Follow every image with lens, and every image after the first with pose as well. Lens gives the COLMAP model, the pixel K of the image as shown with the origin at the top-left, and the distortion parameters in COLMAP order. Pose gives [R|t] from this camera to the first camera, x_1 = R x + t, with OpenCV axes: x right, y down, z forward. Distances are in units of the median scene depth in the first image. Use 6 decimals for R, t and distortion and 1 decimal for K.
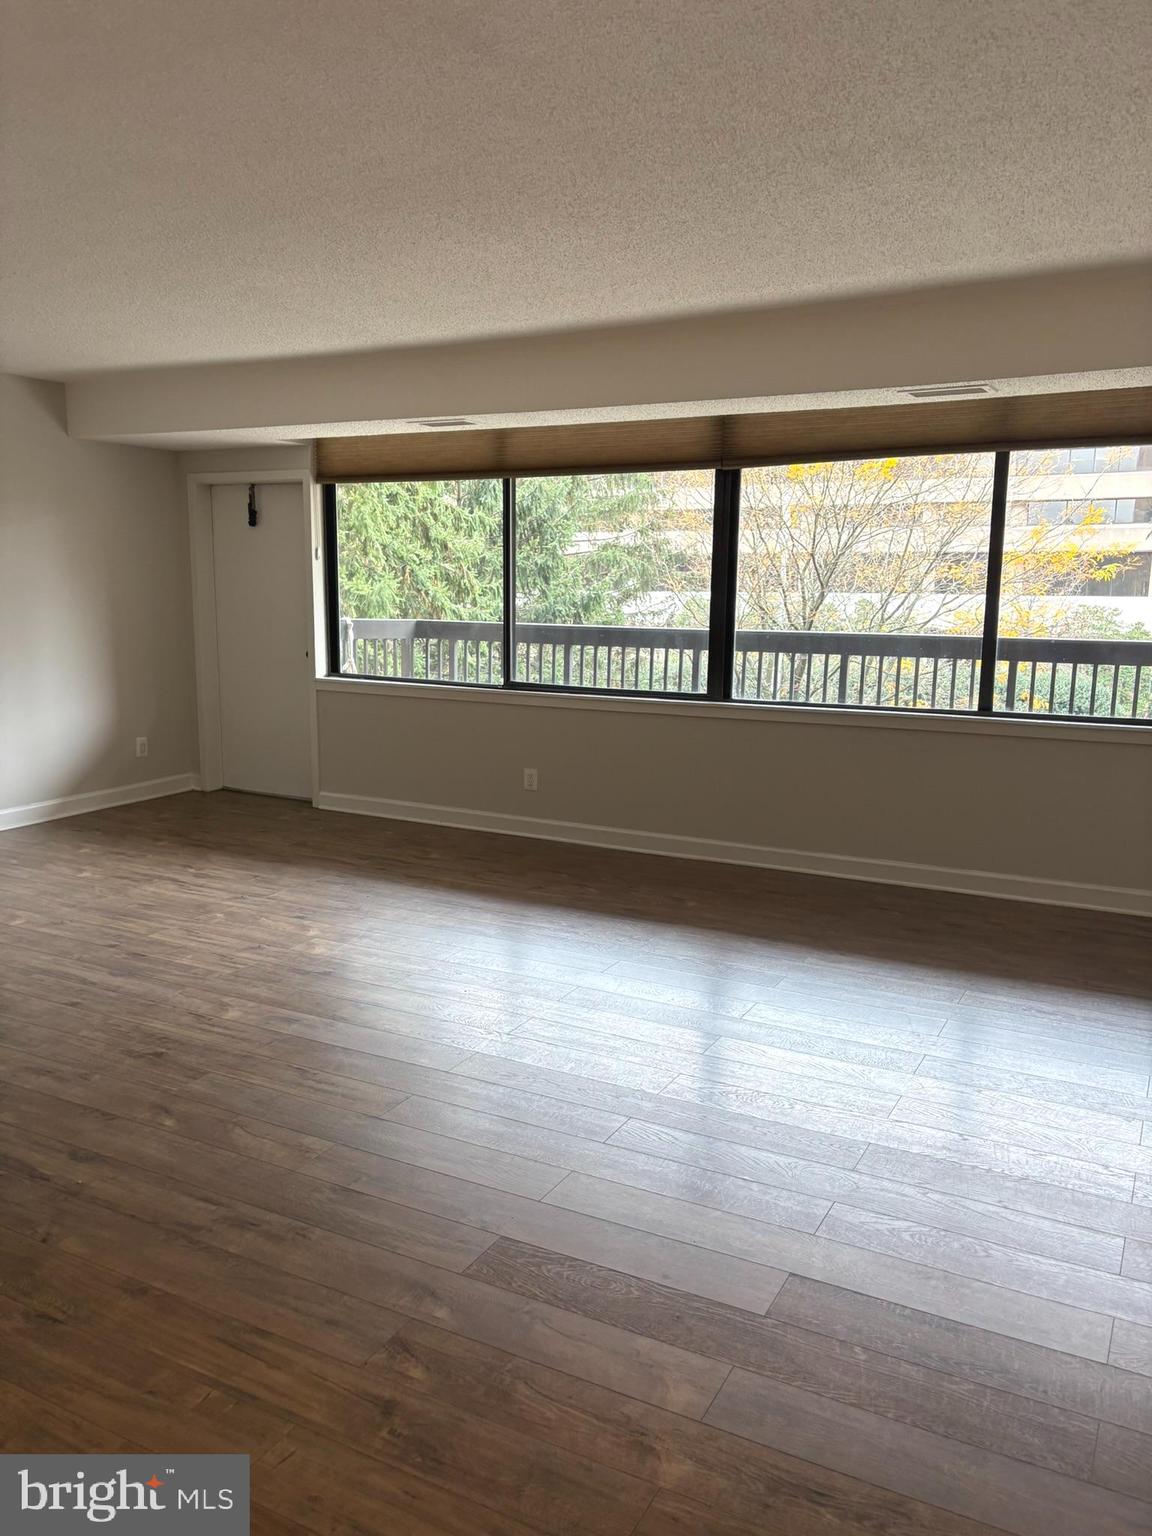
lens RADIAL K [[1160.2, 0, 580.8], [0, 1160.2, 771.2], [0, 0, 1]] dist [0.068814, -0.070275]
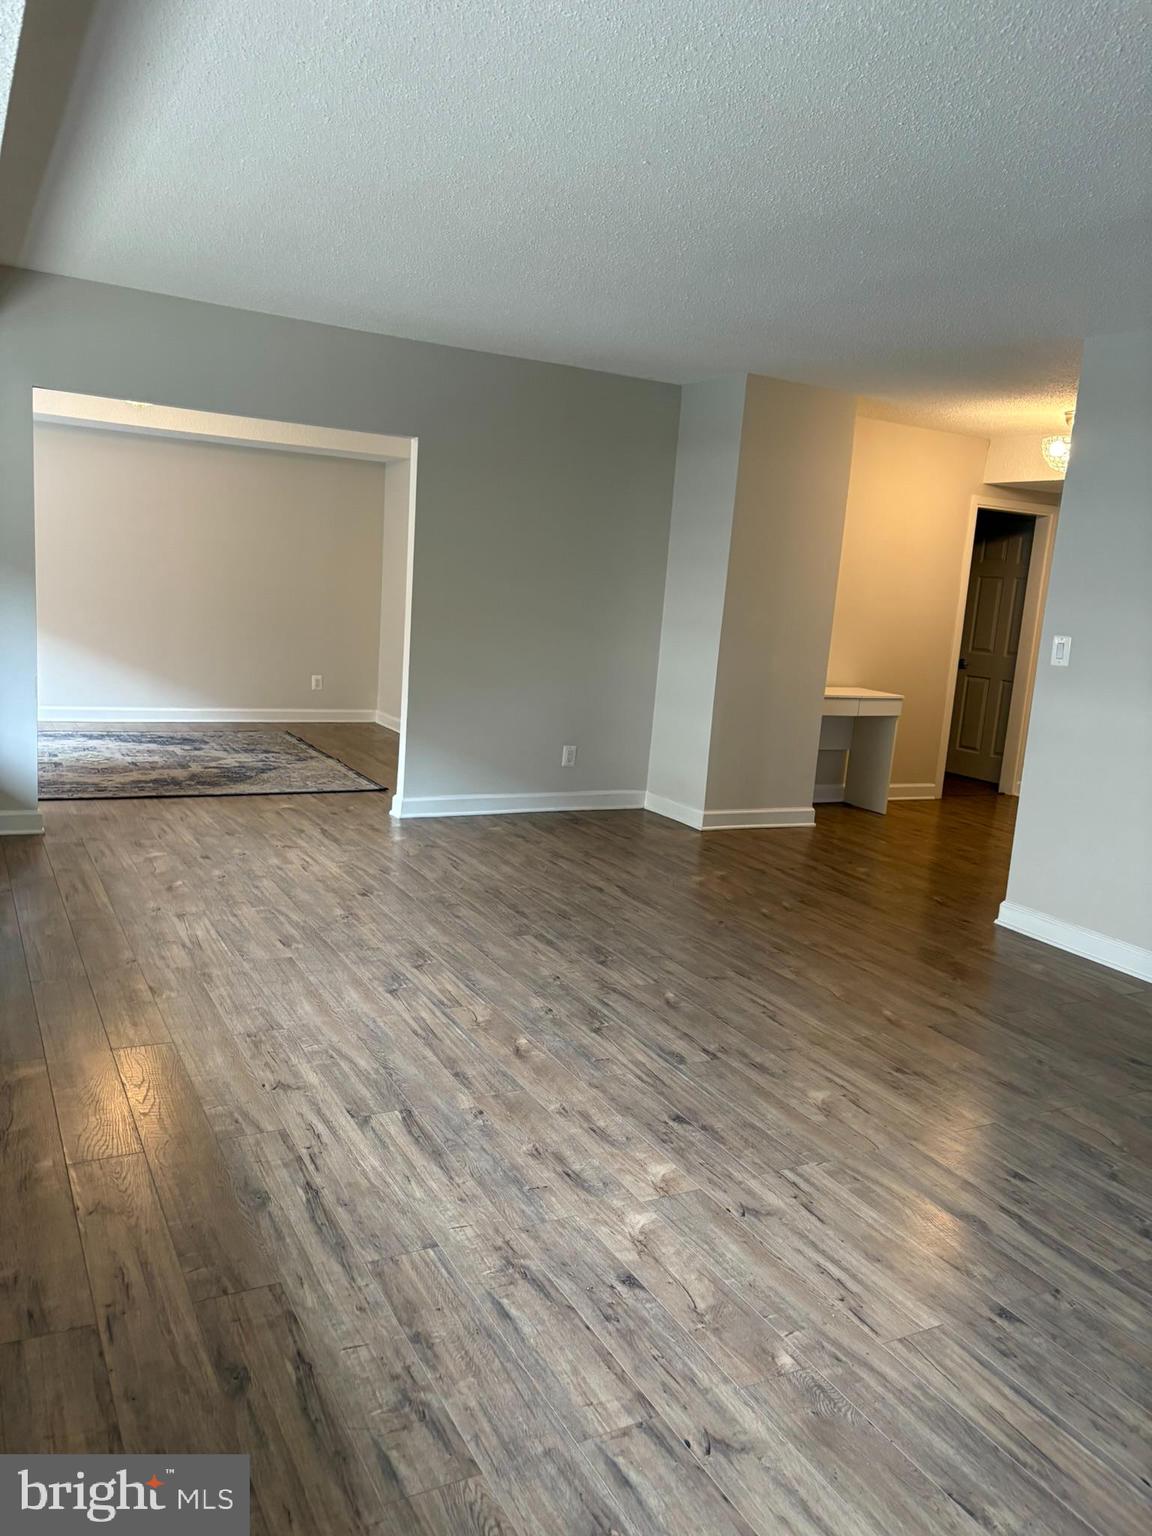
lens RADIAL K [[1160.2, 0, 580.8], [0, 1160.2, 771.2], [0, 0, 1]] dist [0.068814, -0.070275]
pose [[-0.833250, -0.154084, 0.530992, -0.429963], [0.017034, 0.952772, 0.303207, -0.207263], [-0.552634, 0.261692, -0.791273, 1.289725]]
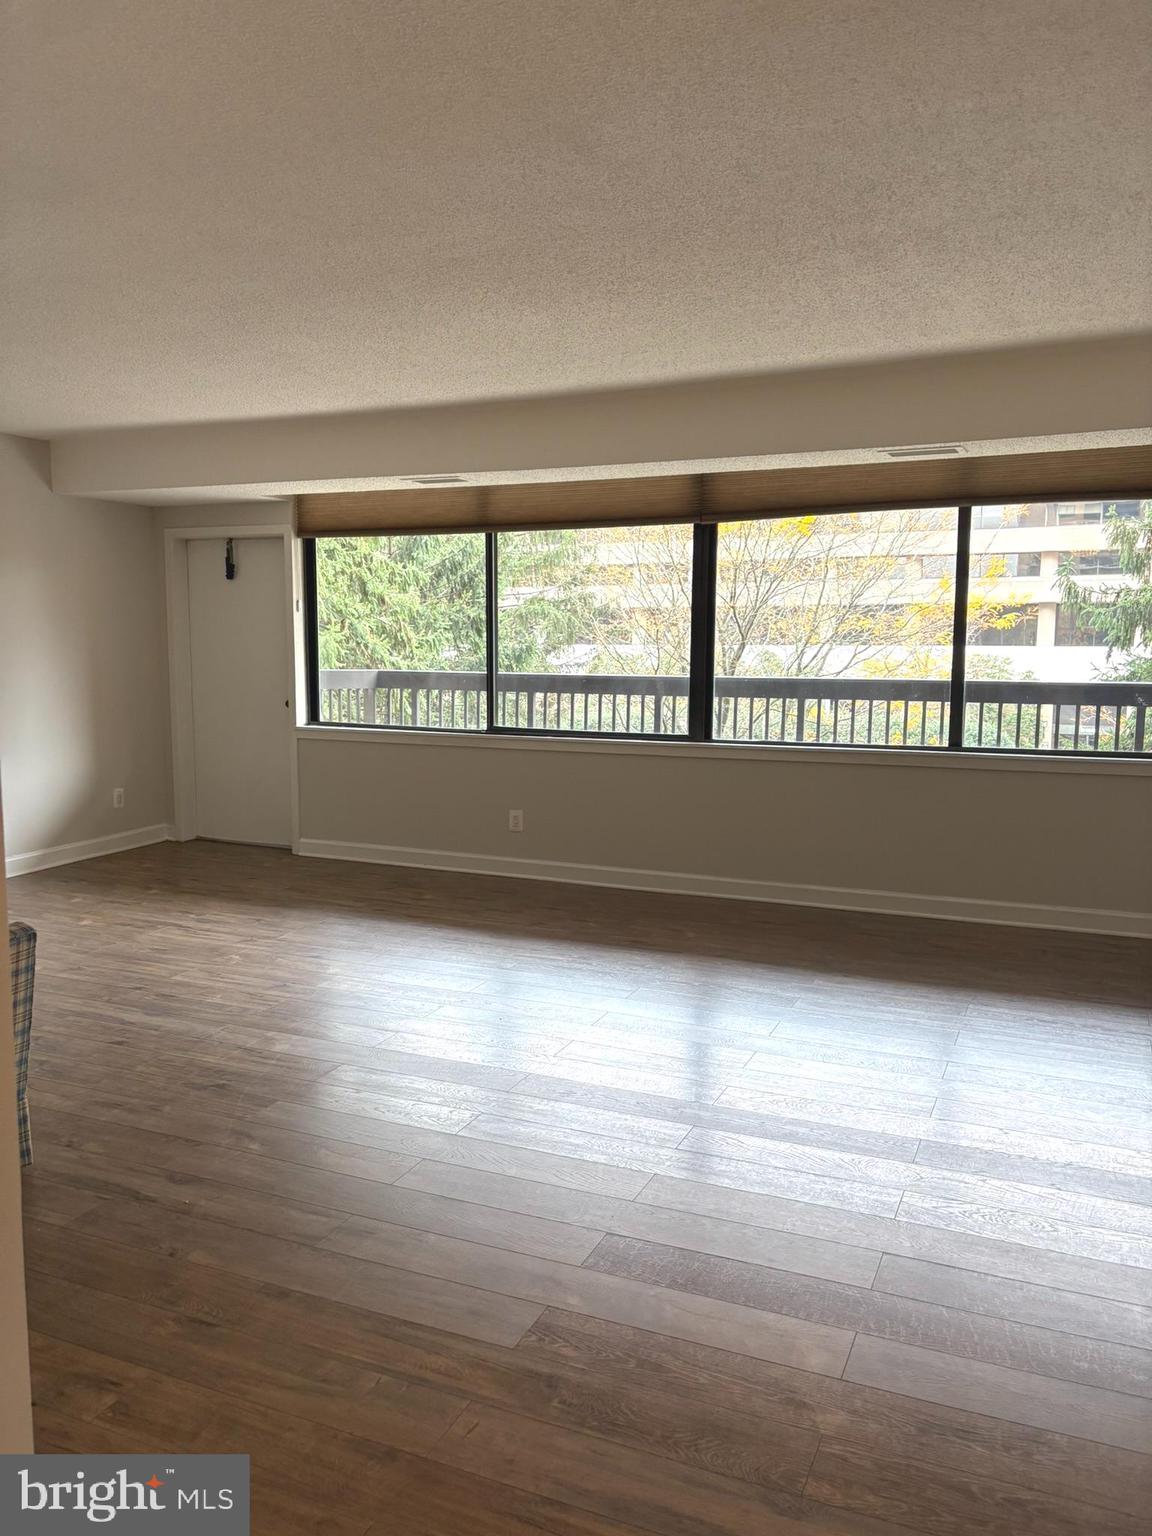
lens RADIAL K [[1159.5, 0, 572.0], [0, 1159.5, 766.0], [0, 0, 1]] dist [0.068690, -0.063538]
pose [[0.997329, -0.015769, 0.071318, -0.084822], [0.019322, 0.998592, -0.049404, 0.012961], [-0.070438, 0.050650, 0.996229, -0.039434]]
